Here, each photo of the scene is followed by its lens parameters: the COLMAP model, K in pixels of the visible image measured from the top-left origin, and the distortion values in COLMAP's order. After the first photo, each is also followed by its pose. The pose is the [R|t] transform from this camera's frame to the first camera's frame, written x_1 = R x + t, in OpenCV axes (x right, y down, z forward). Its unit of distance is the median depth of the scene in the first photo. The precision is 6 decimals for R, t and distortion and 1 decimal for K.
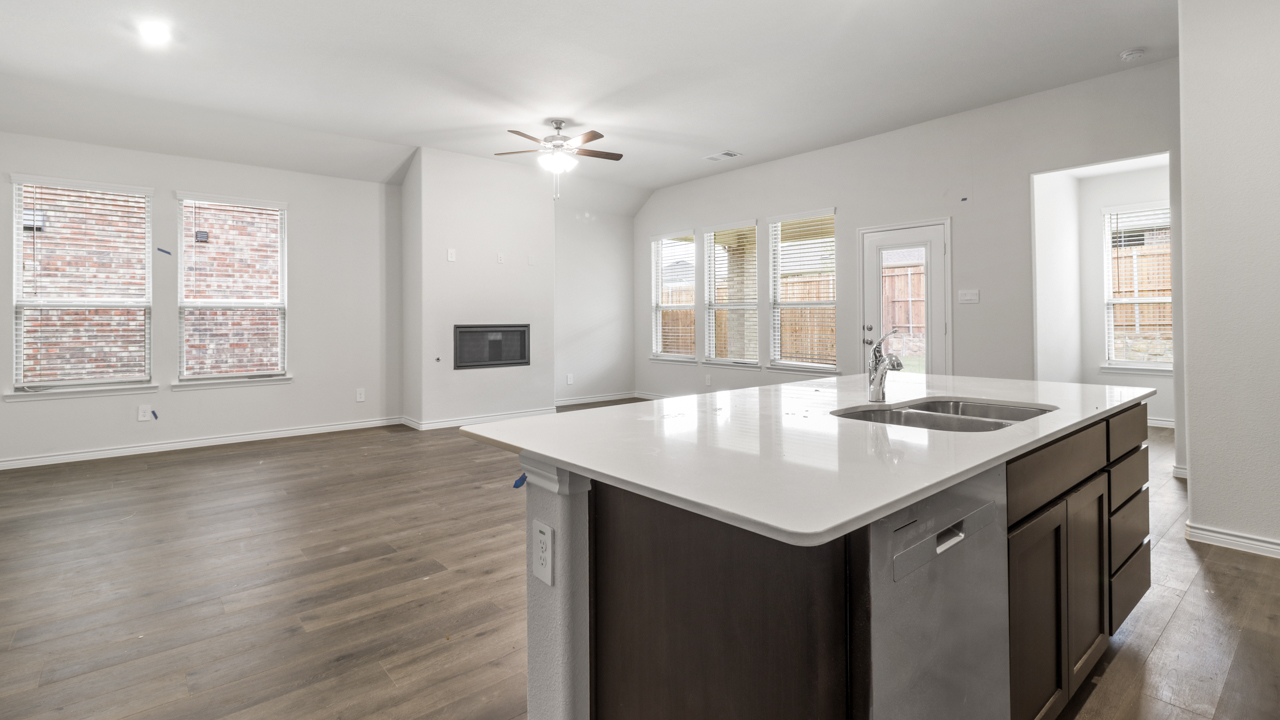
lens RADIAL K [[624.2, 0, 652.6], [0, 624.2, 318.4], [0, 0, 1]] dist [-0.007553, -0.000812]
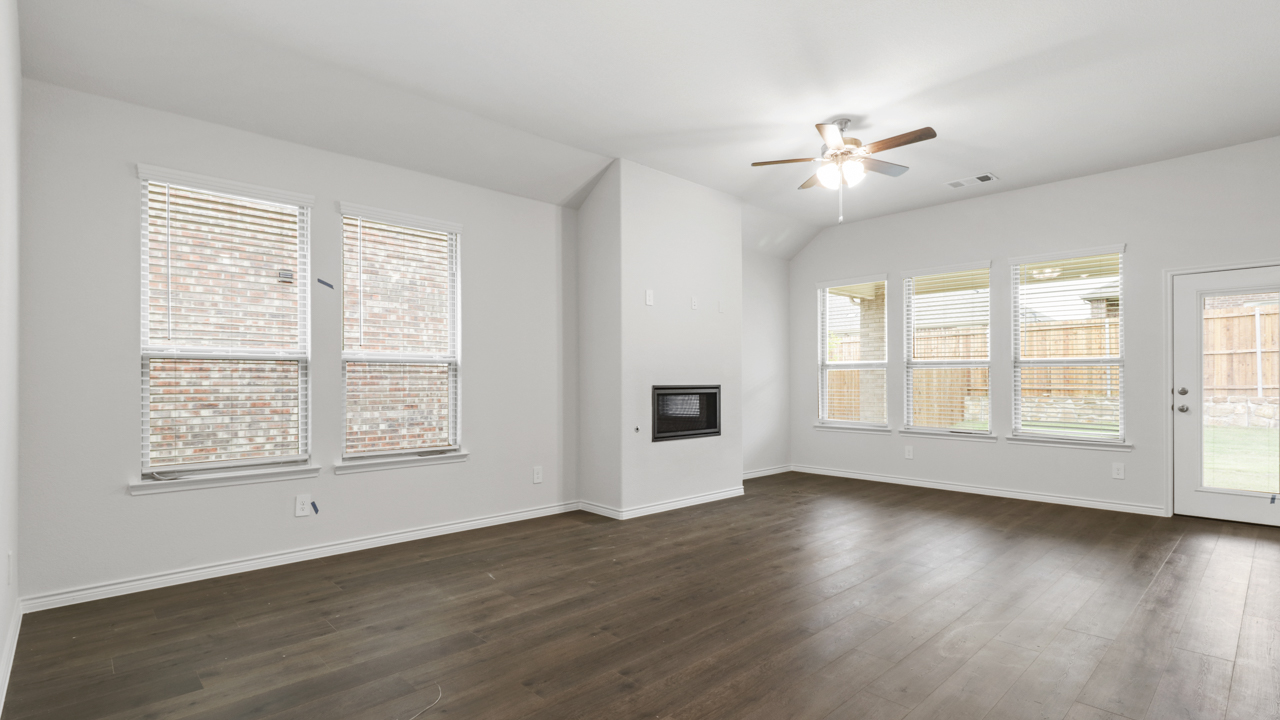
lens RADIAL K [[624.2, 0, 632.4], [0, 624.2, 389.1], [0, 0, 1]] dist [-0.007553, -0.000812]
pose [[0.998906, 0.003180, 0.046665, -0.380107], [-0.003871, 0.999884, 0.014713, 0.003199], [-0.046613, -0.014877, 0.998802, 0.206922]]
